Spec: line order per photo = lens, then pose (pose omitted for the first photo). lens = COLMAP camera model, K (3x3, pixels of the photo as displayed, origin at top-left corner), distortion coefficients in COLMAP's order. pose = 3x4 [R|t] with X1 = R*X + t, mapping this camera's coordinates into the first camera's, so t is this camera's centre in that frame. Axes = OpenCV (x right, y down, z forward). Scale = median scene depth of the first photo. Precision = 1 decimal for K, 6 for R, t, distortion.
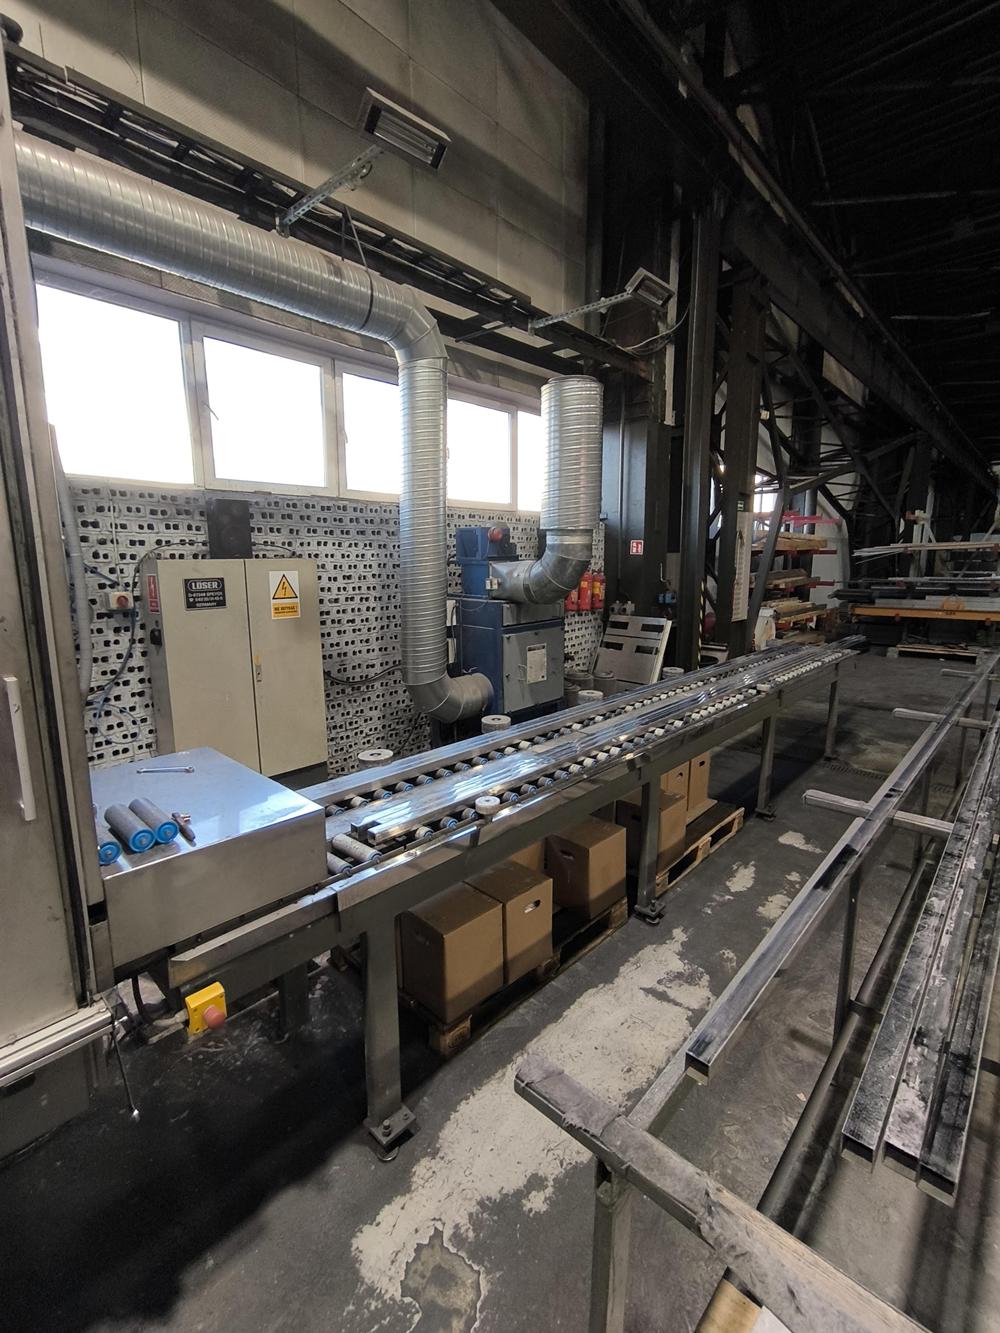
lens RADIAL K [[599.1, 0, 496.6], [0, 599.1, 661.3], [0, 0, 1]] dist [-0.001143, 0.000952]
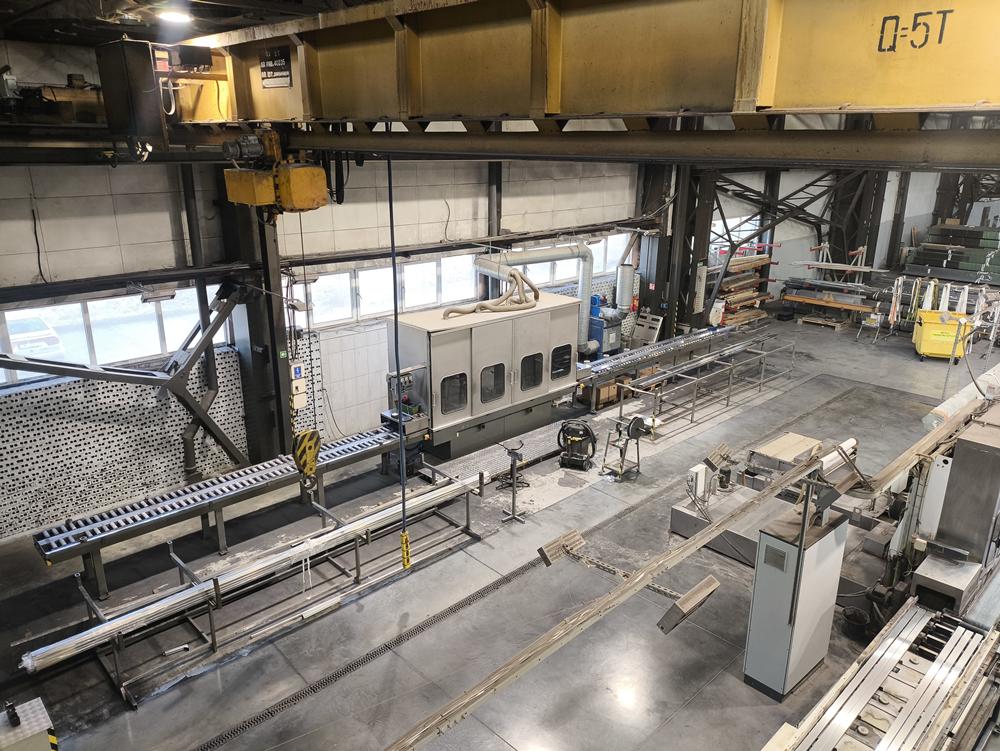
lens RADIAL K [[738.3, 0, 500.0], [0, 738.3, 375.5], [0, 0, 1]] dist [0.122636, 0.000429]
pose [[0.998745, 0.029658, -0.040362, -0.388844], [-0.023641, 0.989564, 0.142140, -0.361372], [0.044156, -0.141008, 0.989023, -3.154335]]
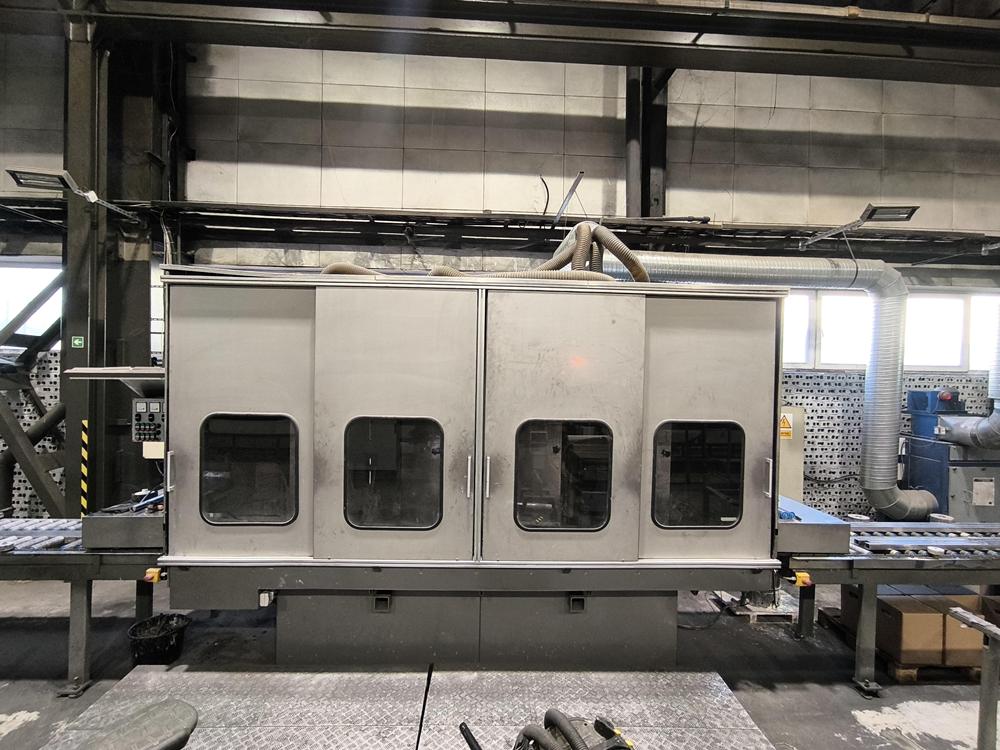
lens RADIAL K [[449.4, 0, 501.1], [0, 449.4, 379.2], [0, 0, 1]] dist [-0.001143, 0.000952]
pose [[0.712016, 0.027235, -0.701635, -0.004302], [-0.142523, 0.984052, -0.106434, 0.017067], [0.687547, 0.175781, 0.704543, -0.525430]]
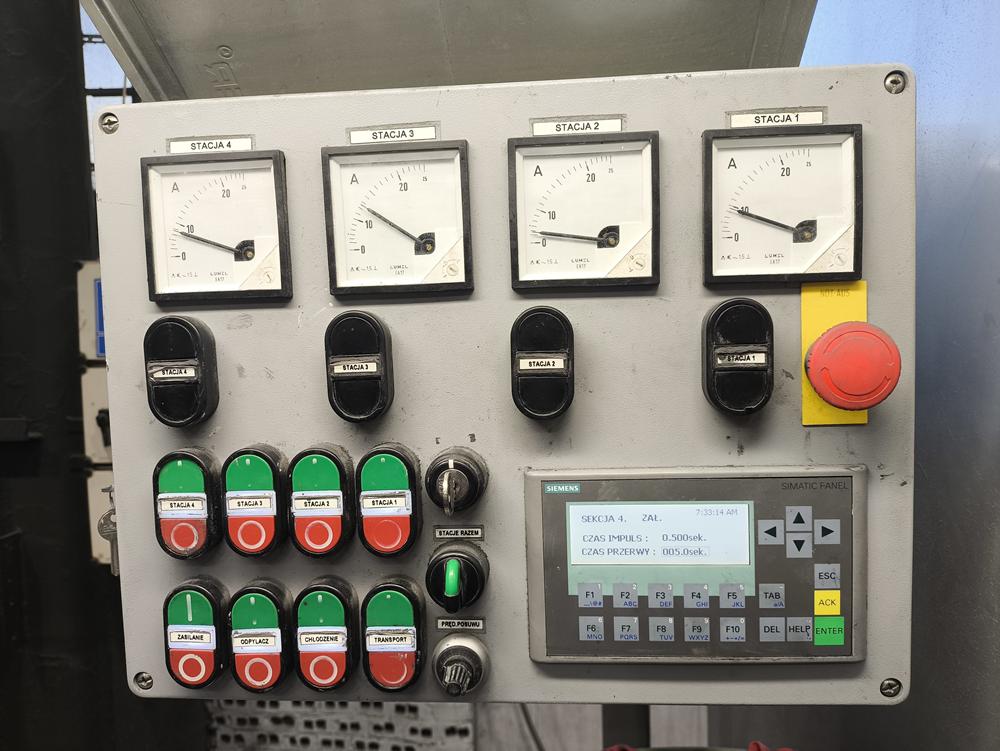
lens RADIAL K [[718.5, 0, 500.0], [0, 718.5, 375.5], [0, 0, 1]] dist [0.135984, -0.221187]
pose [[0.630331, 0.037027, -0.775443, -0.822000], [-0.103662, 0.993931, -0.036804, 0.081817], [0.769375, 0.103583, 0.630344, -0.433250]]
